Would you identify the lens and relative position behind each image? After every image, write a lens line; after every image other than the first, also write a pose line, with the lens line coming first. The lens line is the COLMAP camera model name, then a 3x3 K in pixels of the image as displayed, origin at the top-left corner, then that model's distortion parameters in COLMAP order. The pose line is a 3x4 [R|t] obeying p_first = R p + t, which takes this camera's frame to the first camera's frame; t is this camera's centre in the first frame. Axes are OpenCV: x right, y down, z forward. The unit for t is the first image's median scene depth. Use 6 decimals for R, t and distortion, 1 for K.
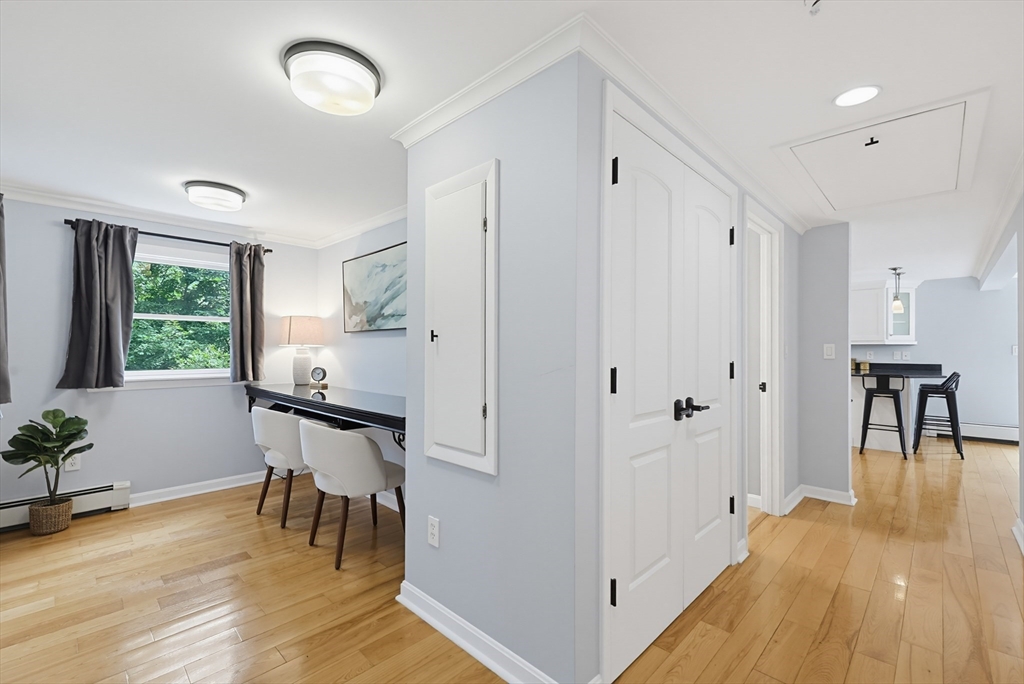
lens RADIAL K [[438.7, 0, 512.9], [0, 438.7, 344.5], [0, 0, 1]] dist [-0.000619, 0.000016]
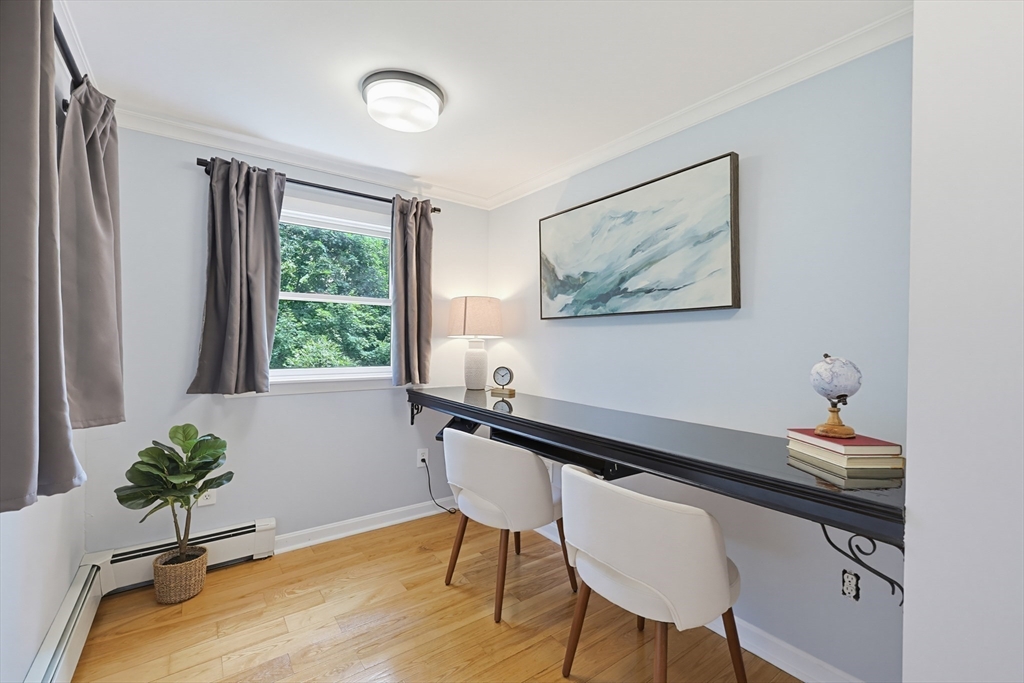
lens RADIAL K [[415.5, 0, 512.0], [0, 415.5, 341.5], [0, 0, 1]] dist [-0.001883, -0.000169]
pose [[0.989323, 0.008531, -0.145493, -0.385984], [-0.007124, 0.999923, 0.010189, 0.003455], [0.145569, -0.009044, 0.989307, 0.375726]]
